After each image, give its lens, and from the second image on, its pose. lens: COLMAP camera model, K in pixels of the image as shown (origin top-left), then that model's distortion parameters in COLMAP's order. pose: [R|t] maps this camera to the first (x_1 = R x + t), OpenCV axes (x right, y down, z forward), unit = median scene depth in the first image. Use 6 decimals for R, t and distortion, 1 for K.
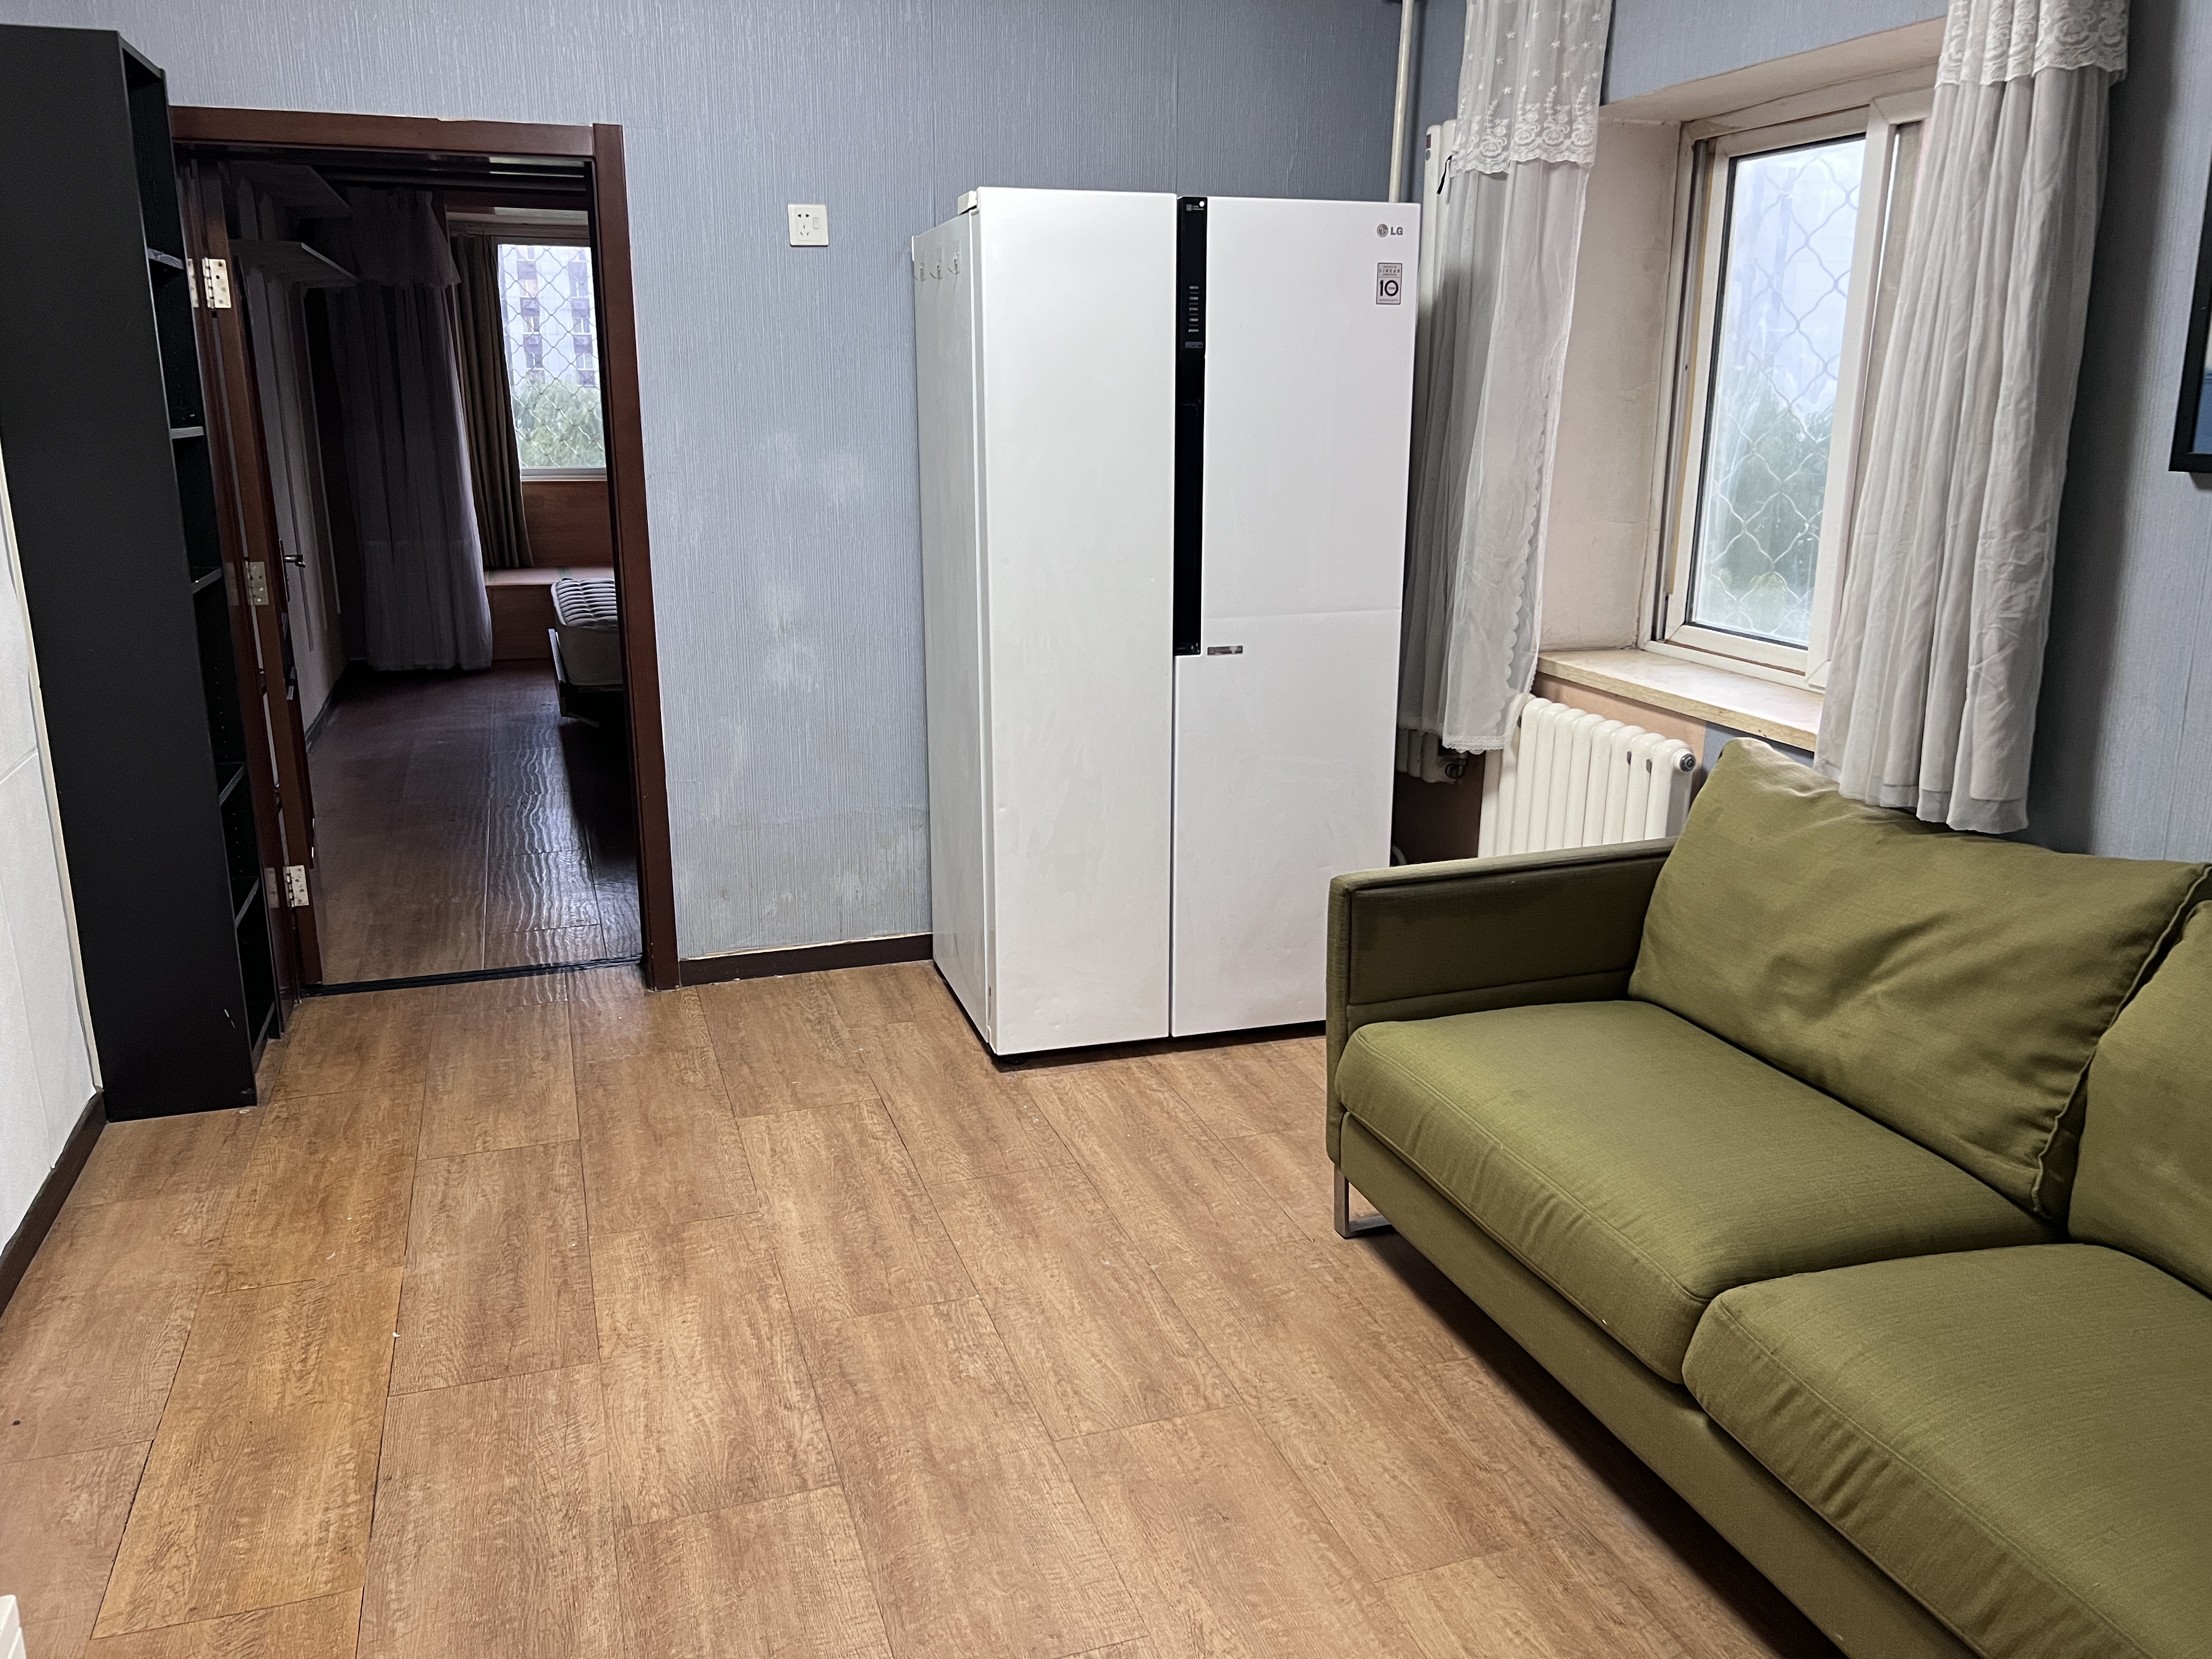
lens RADIAL K [[1691.1, 0, 1106.0], [0, 1691.1, 829.5], [0, 0, 1]] dist [0.030217, -0.002863]
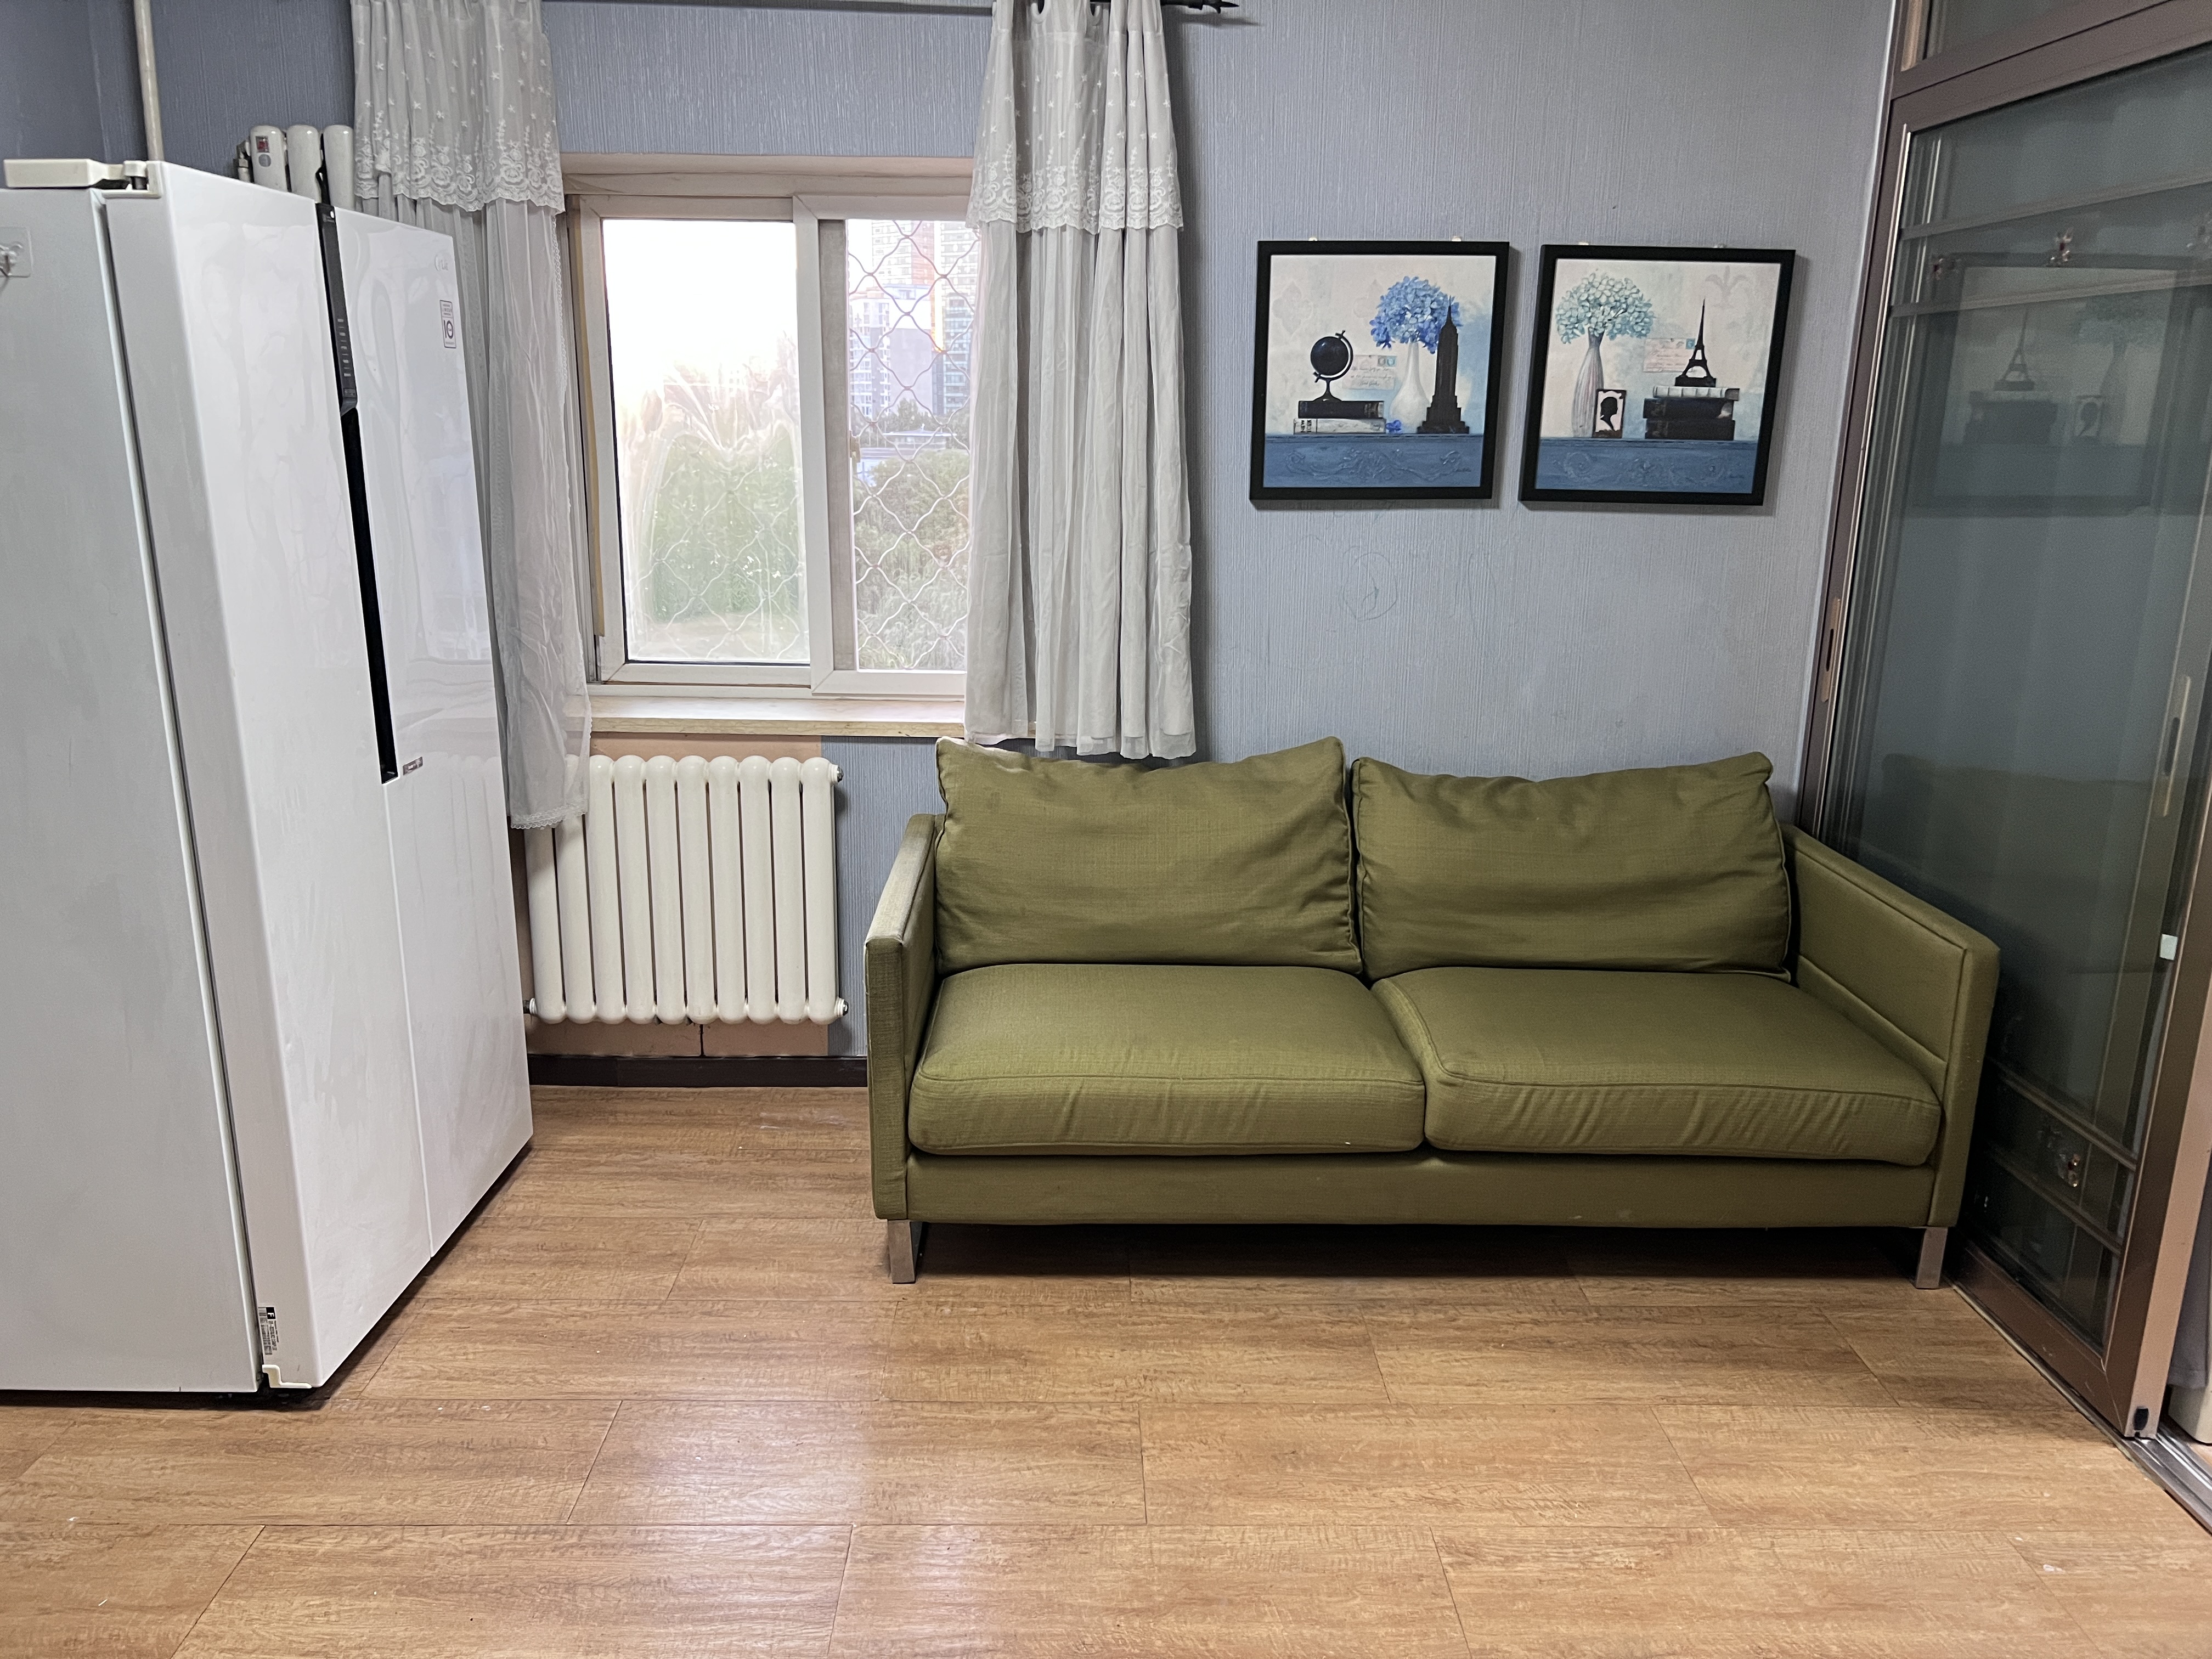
lens RADIAL K [[1686.3, 0, 1106.0], [0, 1686.3, 829.5], [0, 0, 1]] dist [0.041770, -0.002841]
pose [[0.300521, -0.232833, 0.924920, -0.699179], [0.236004, 0.957742, 0.164414, -0.158777], [-0.924115, 0.168875, 0.342771, 0.500675]]
